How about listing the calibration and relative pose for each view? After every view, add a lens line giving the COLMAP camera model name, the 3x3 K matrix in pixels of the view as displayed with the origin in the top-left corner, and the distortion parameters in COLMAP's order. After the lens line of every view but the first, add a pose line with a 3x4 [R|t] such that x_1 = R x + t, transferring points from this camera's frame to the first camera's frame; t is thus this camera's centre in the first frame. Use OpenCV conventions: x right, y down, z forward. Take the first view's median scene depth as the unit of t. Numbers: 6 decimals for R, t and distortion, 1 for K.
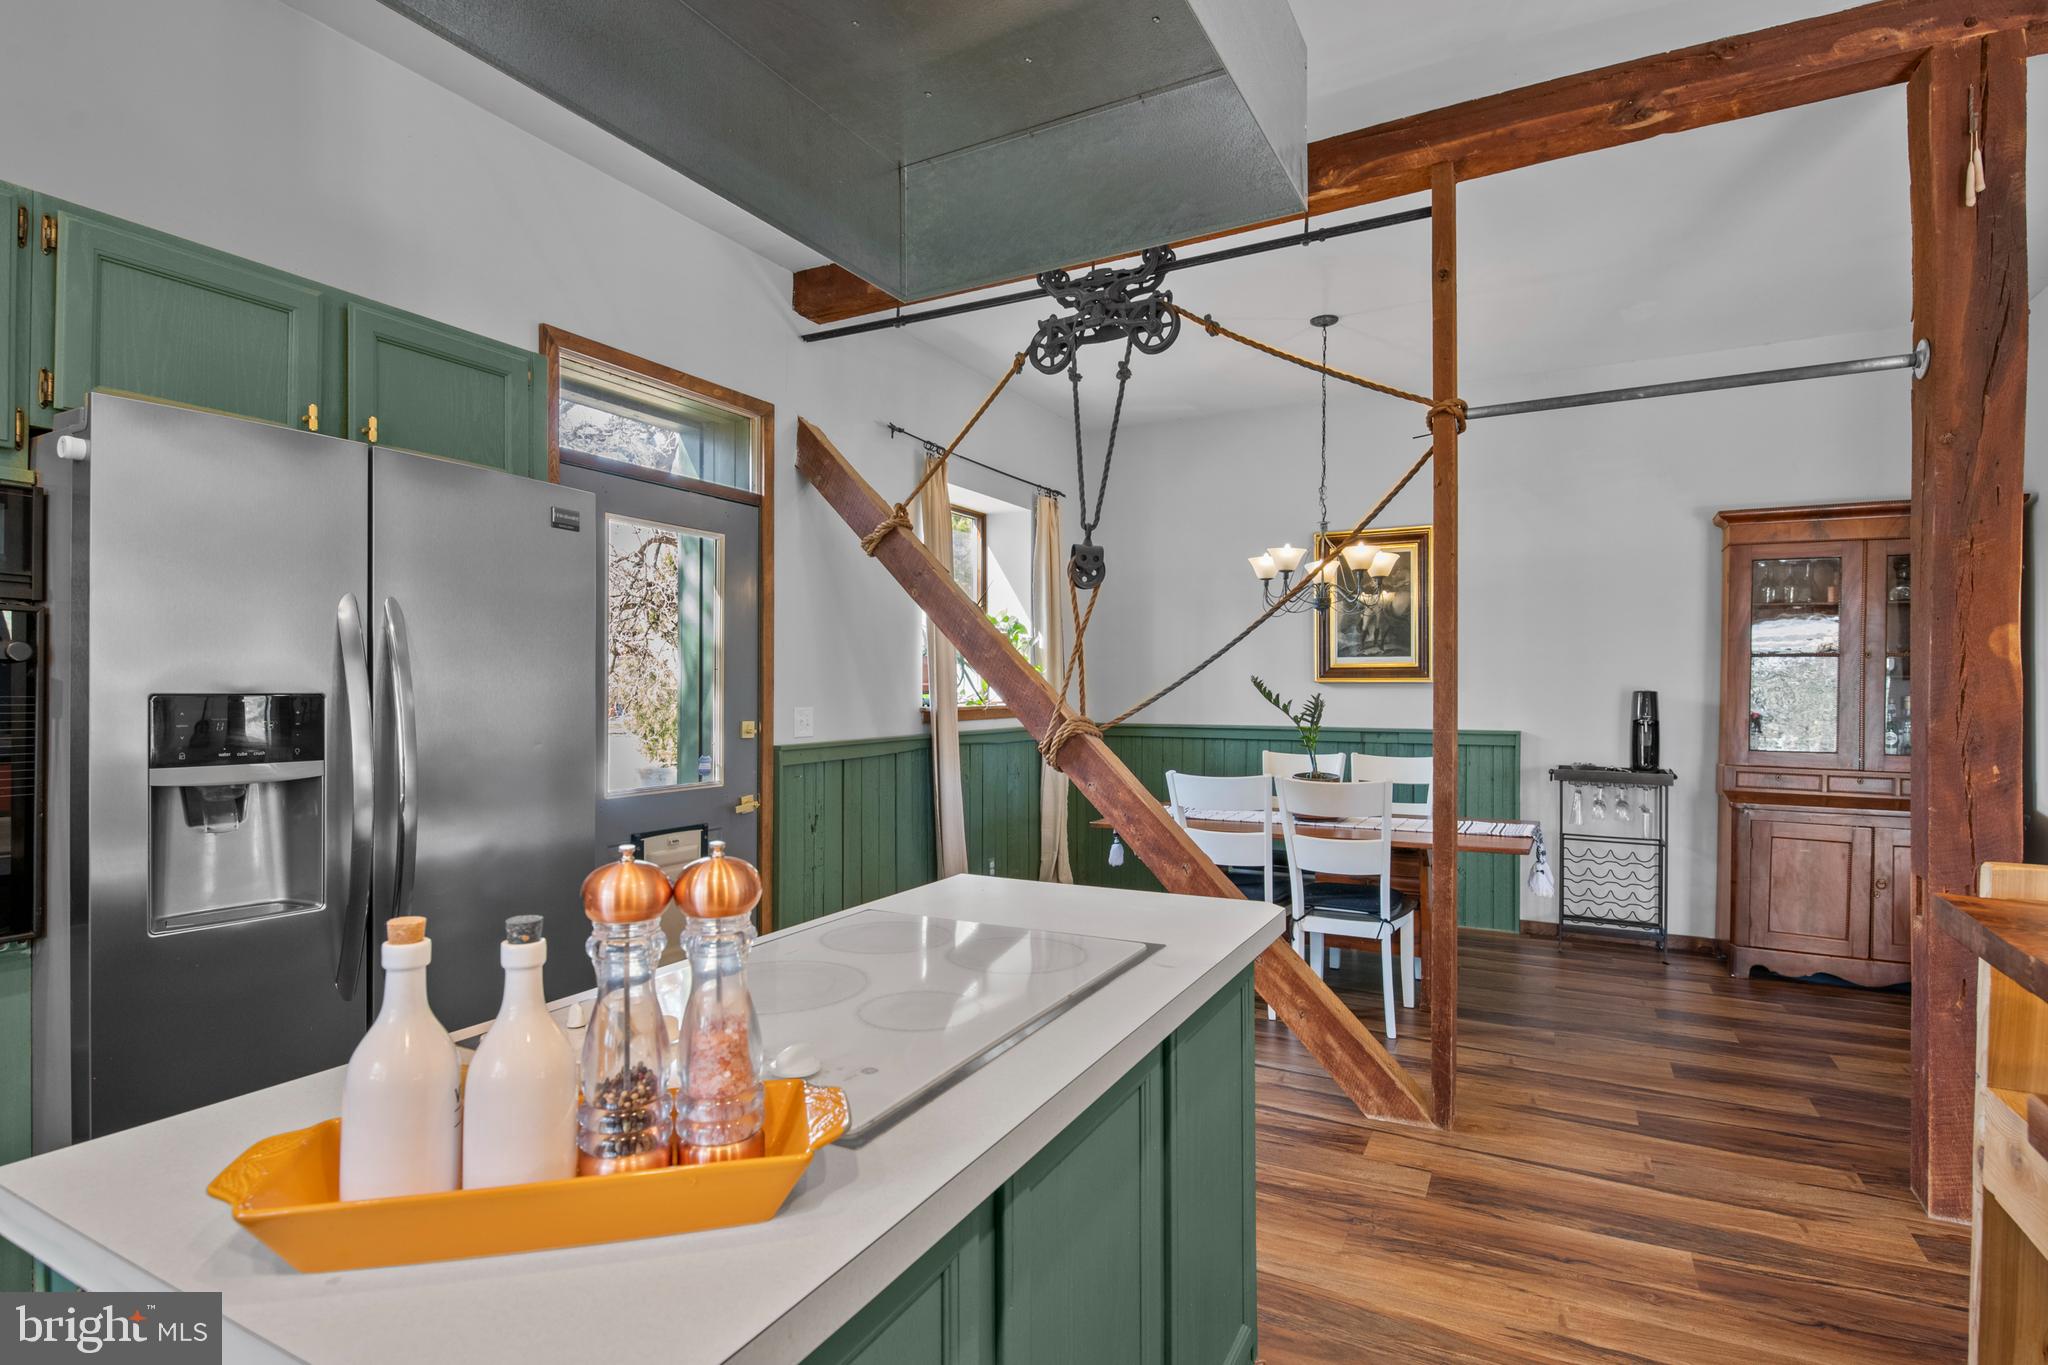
lens RADIAL K [[1021.8, 0, 1003.1], [0, 1021.8, 683.8], [0, 0, 1]] dist [-0.000350, -0.001633]
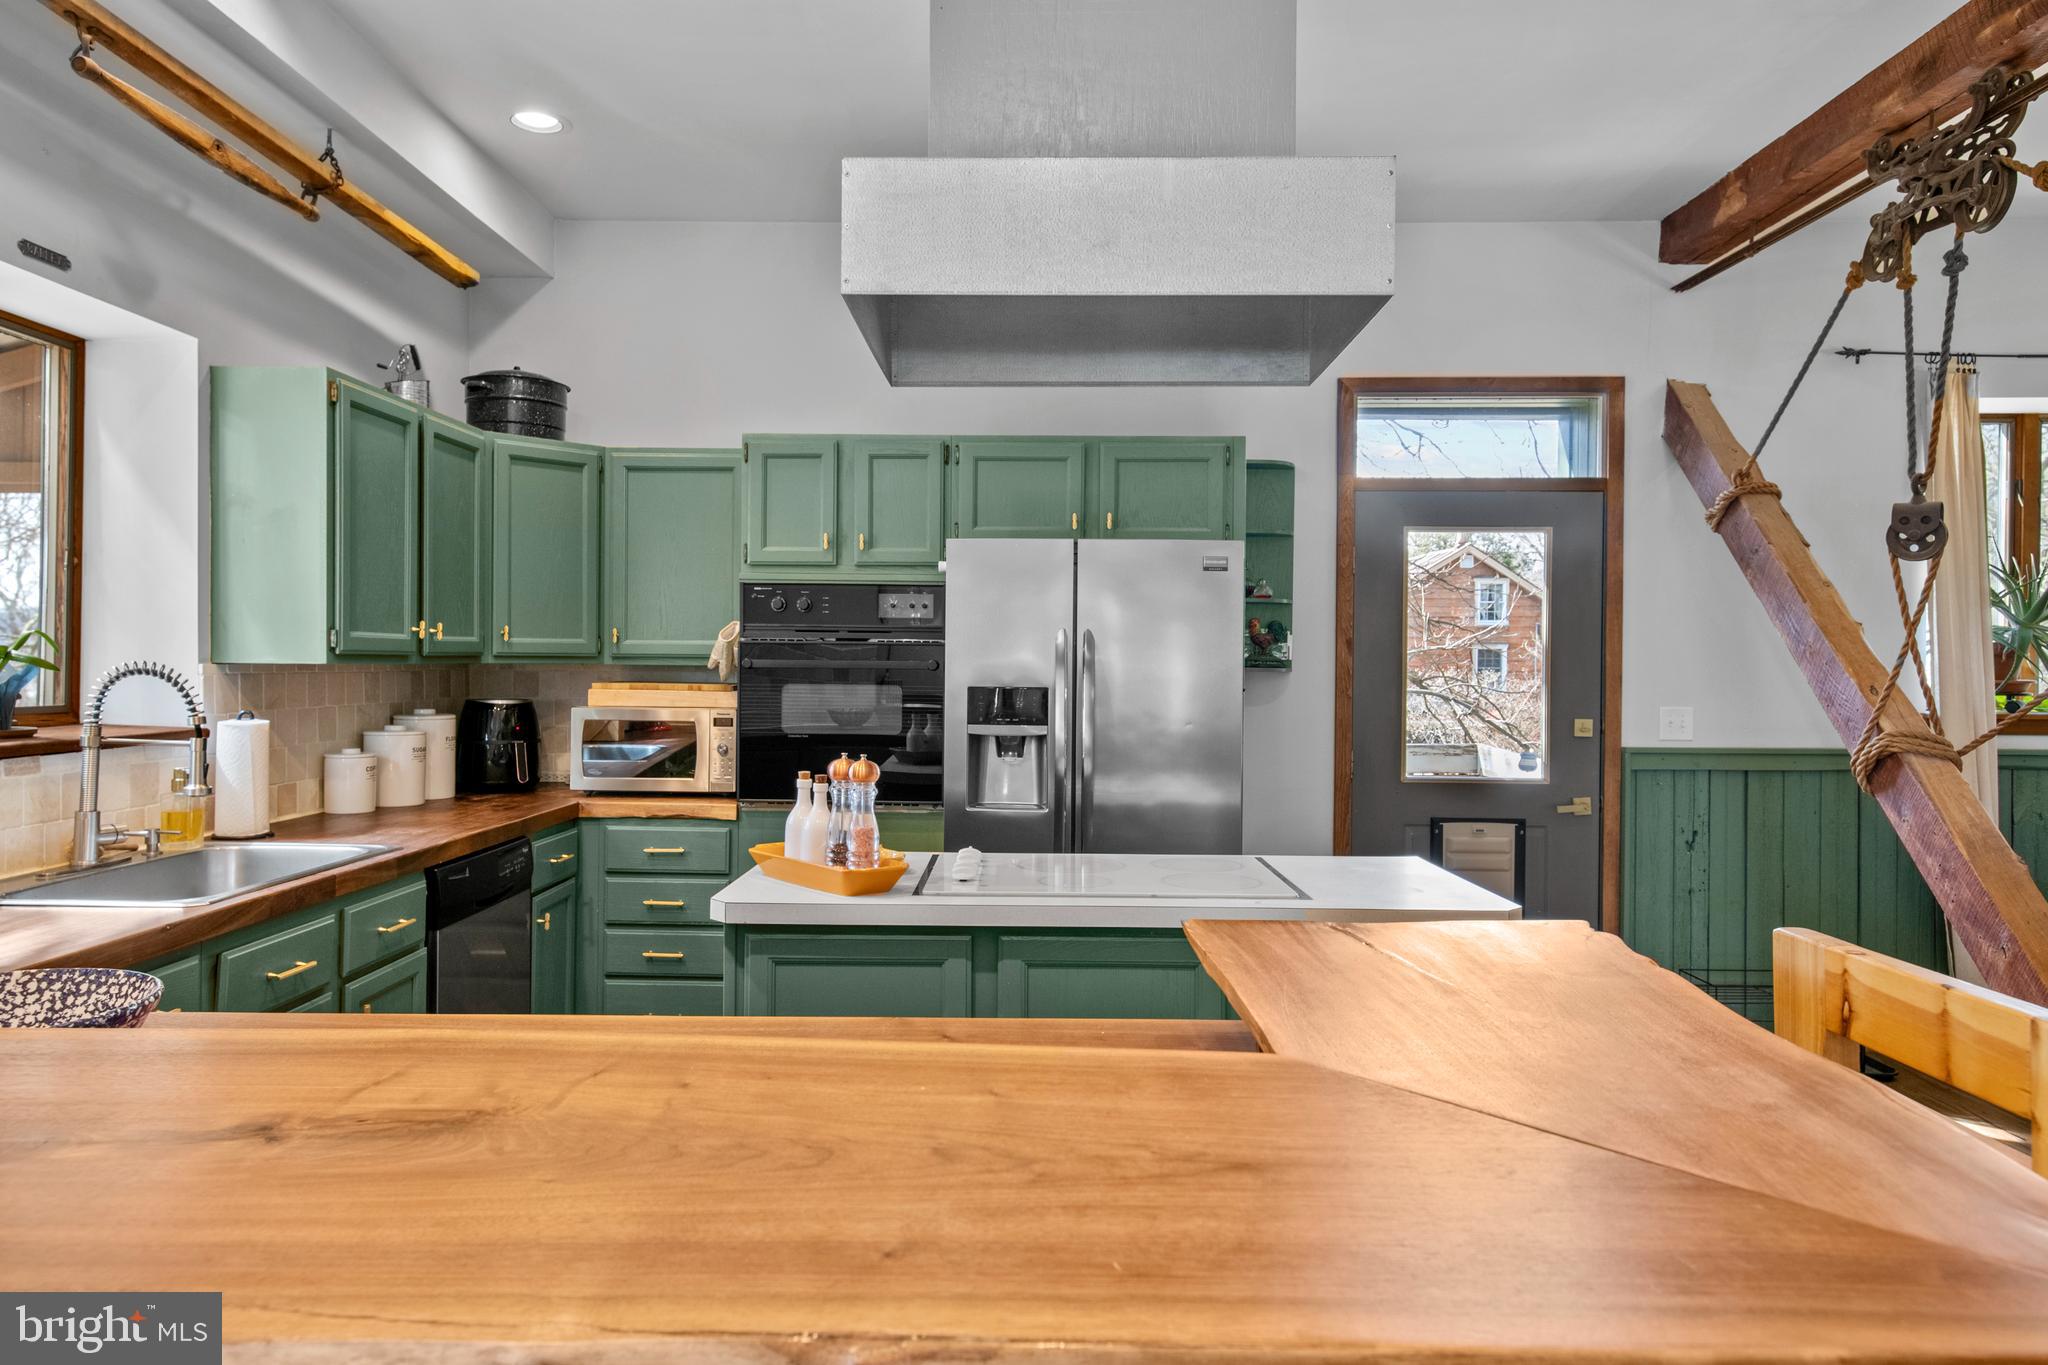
lens RADIAL K [[1289.0, 0, 1002.8], [0, 1289.0, 670.0], [0, 0, 1]] dist [0.018307, -0.007395]
pose [[0.456245, 0.008002, -0.889818, 0.595578], [-0.002703, 0.999967, 0.007607, -0.017427], [0.889850, -0.001066, 0.456252, -0.032949]]
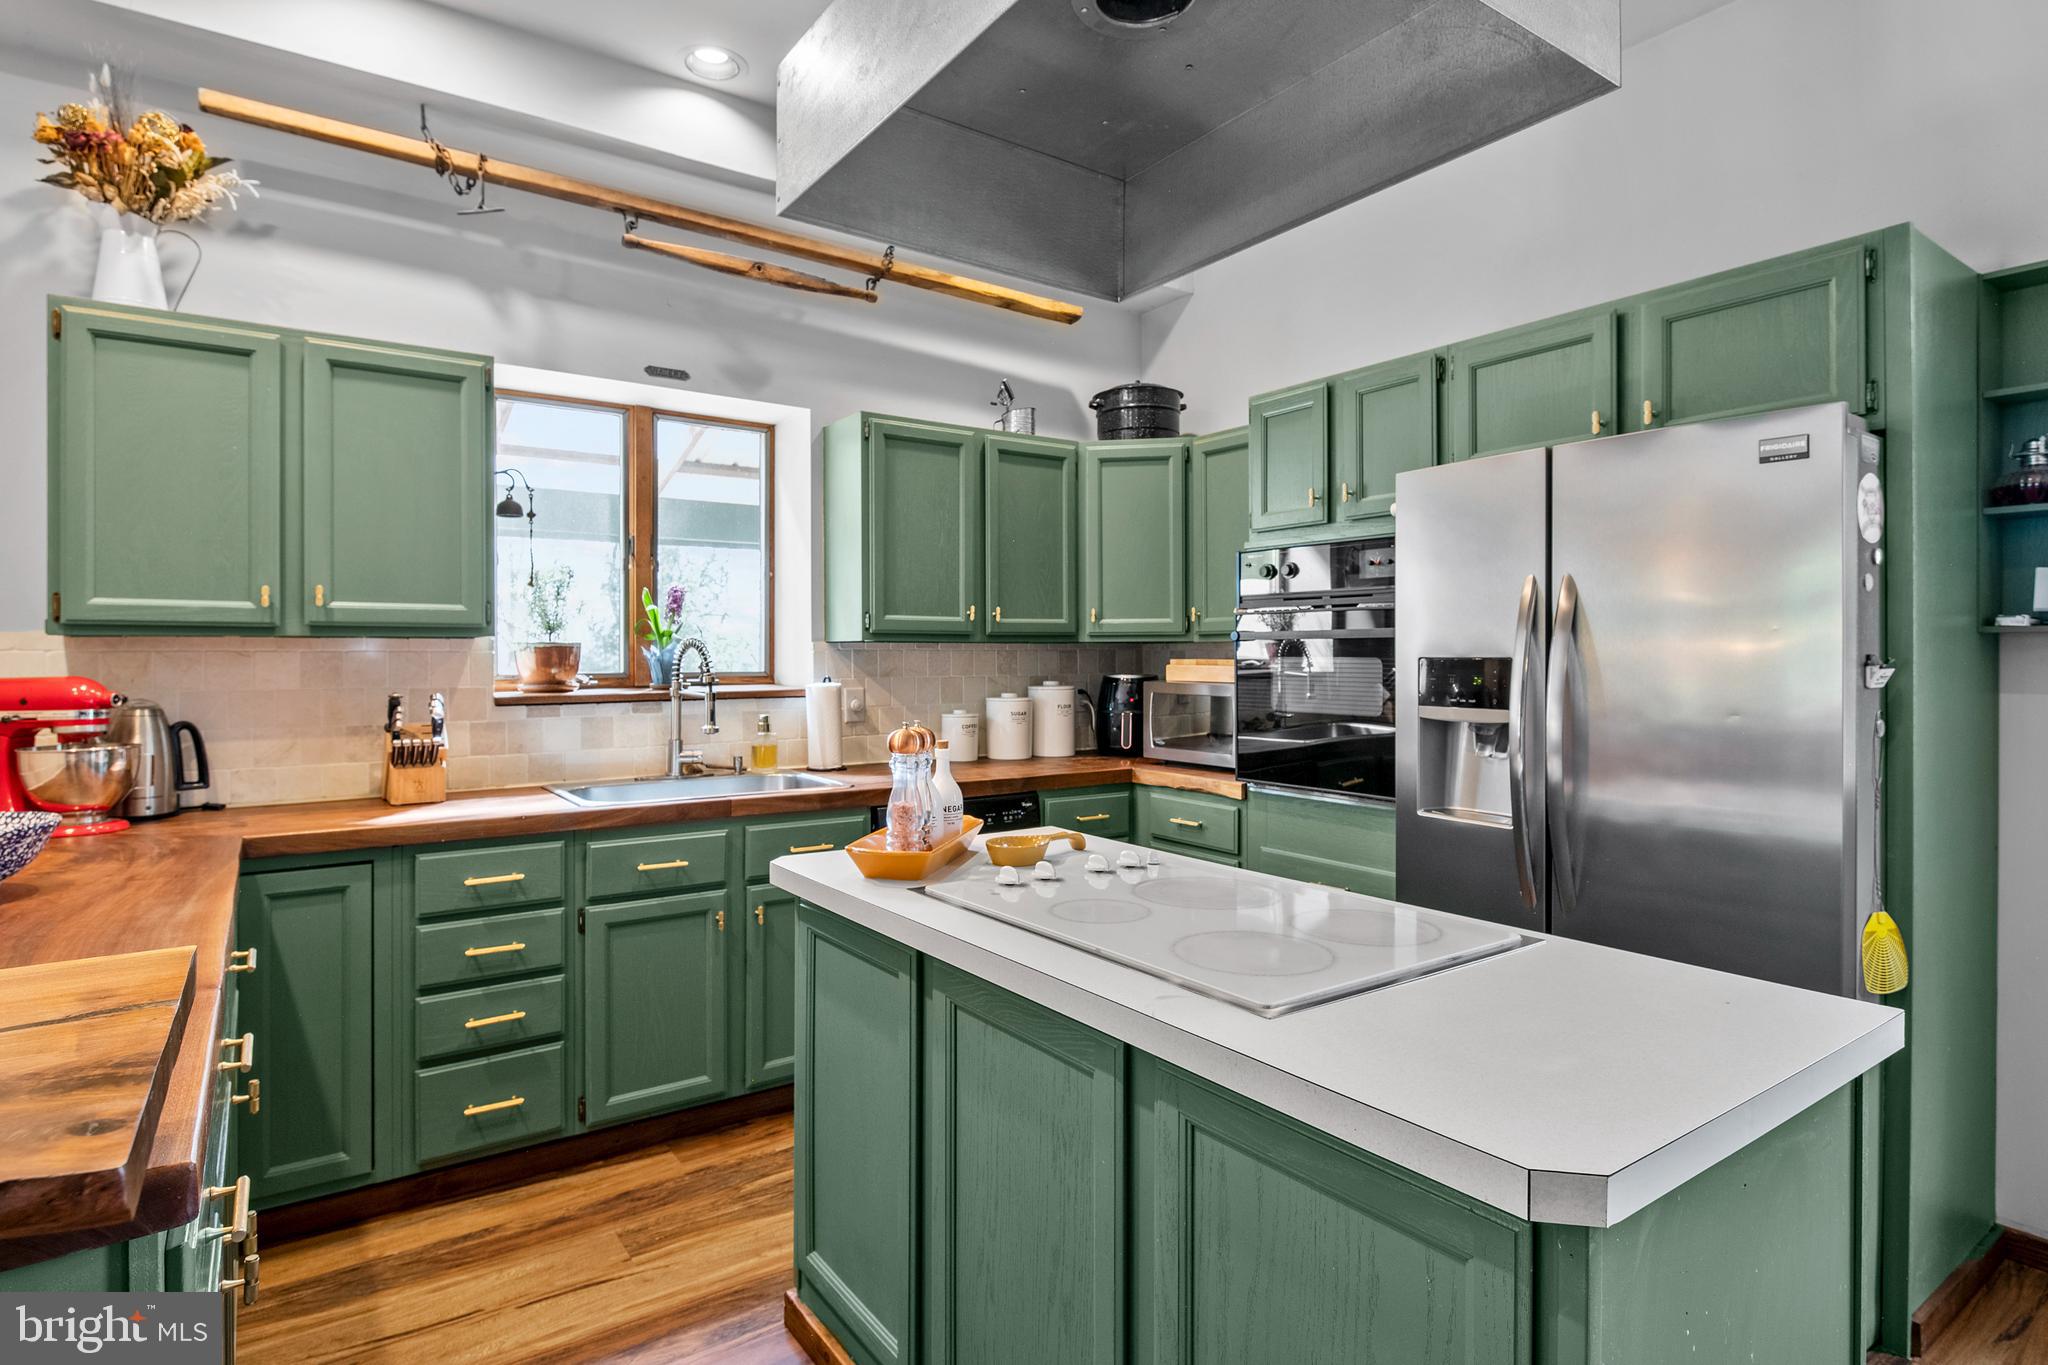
lens RADIAL K [[1058.5, 0, 1006.6], [0, 1058.5, 656.1], [0, 0, 1]] dist [0.001790, -0.005885]
pose [[-0.453616, -0.000706, -0.891197, 0.371908], [0.006034, 0.999974, -0.003864, 0.004417], [0.891177, -0.007130, -0.453600, 0.493378]]
